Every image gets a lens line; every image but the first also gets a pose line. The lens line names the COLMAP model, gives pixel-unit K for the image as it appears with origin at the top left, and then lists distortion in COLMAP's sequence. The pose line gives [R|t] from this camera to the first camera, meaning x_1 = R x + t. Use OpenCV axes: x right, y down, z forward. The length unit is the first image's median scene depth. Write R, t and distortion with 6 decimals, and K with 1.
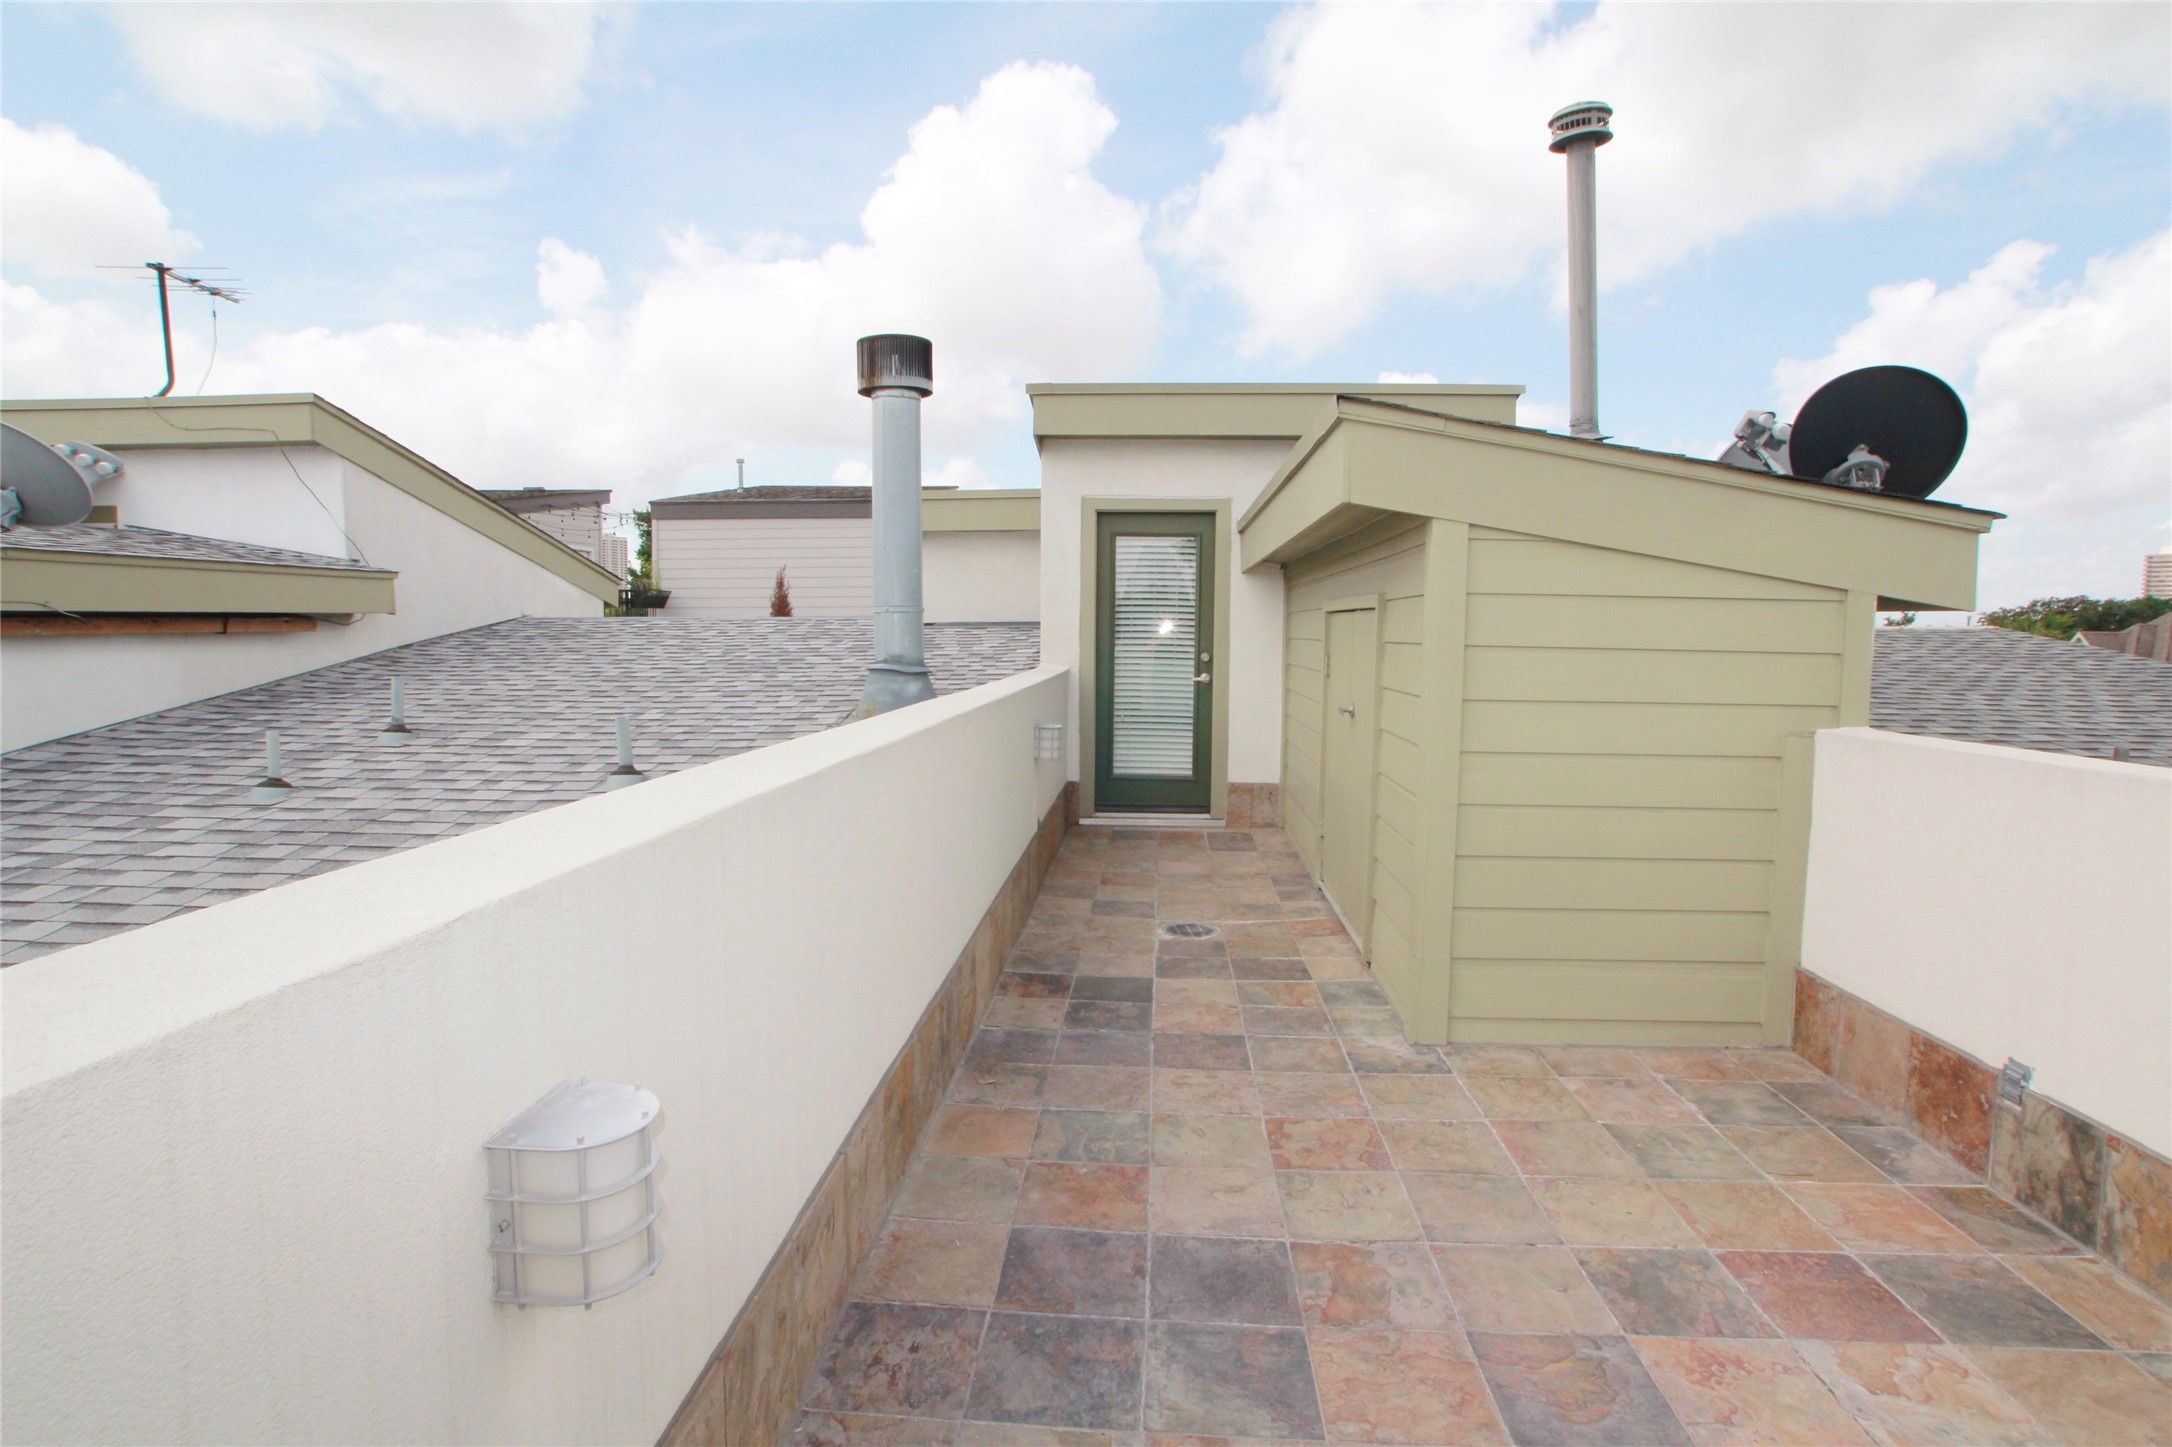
lens RADIAL K [[1101.8, 0, 1092.0], [0, 1101.8, 718.0], [0, 0, 1]] dist [-0.075790, 0.040468]
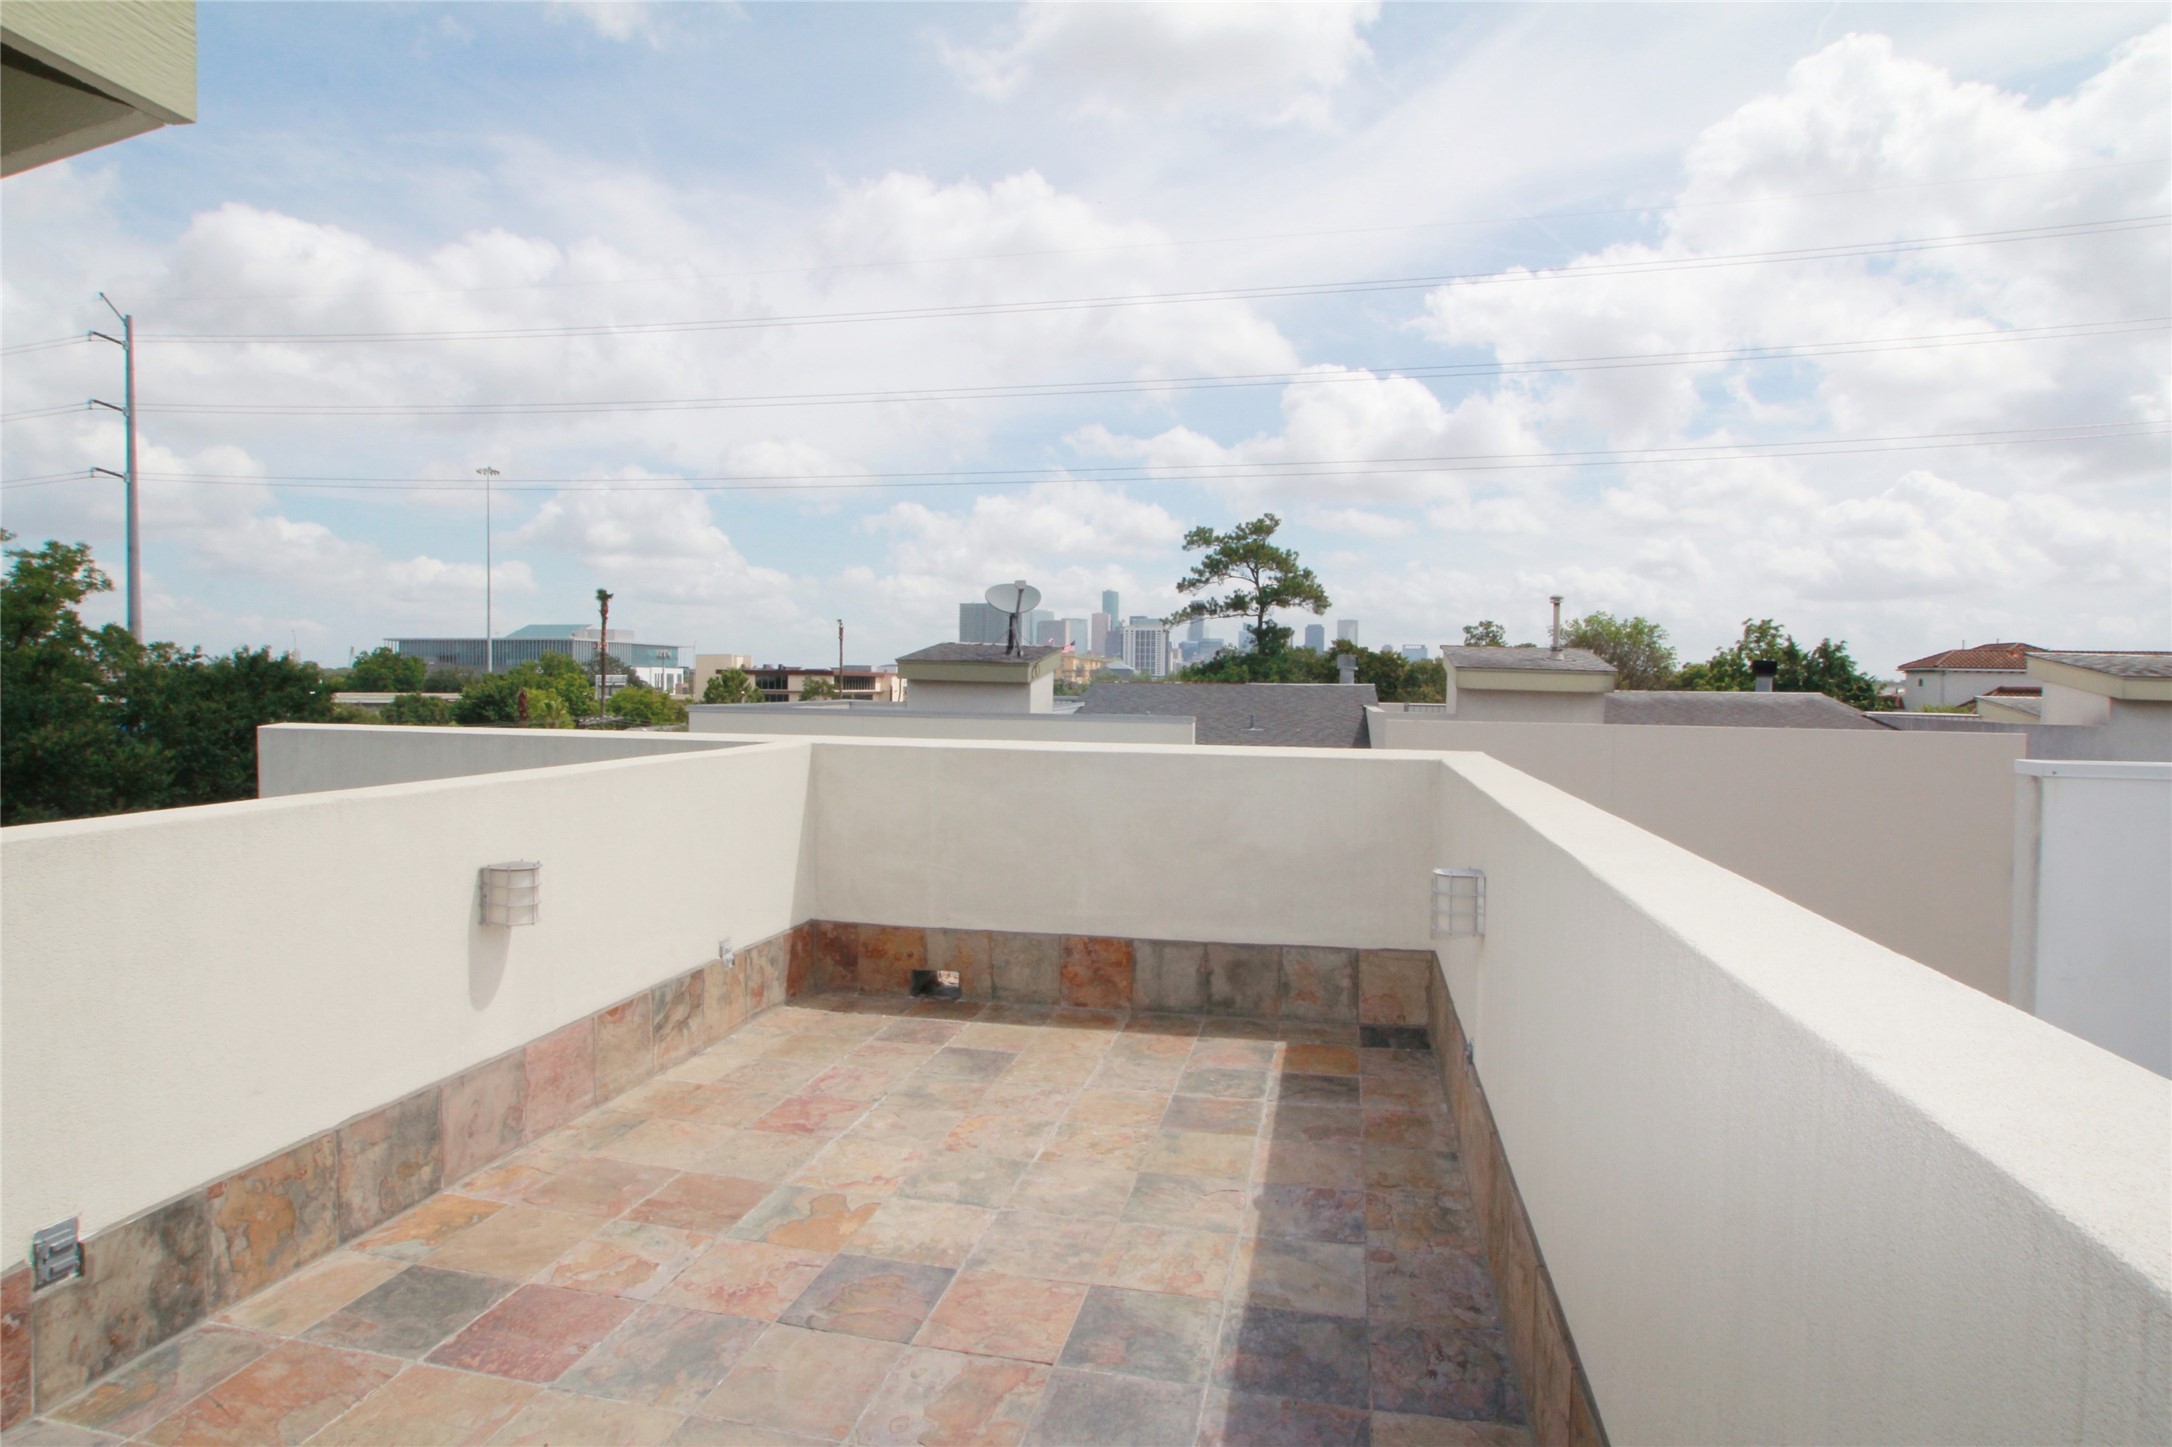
lens RADIAL K [[1101.8, 0, 1092.0], [0, 1101.8, 718.0], [0, 0, 1]] dist [-0.075790, 0.040468]
pose [[-0.986718, -0.024816, 0.160533, 0.011780], [-0.007173, 0.993954, 0.109566, -0.160337], [-0.162281, 0.106960, -0.980930, 1.902569]]
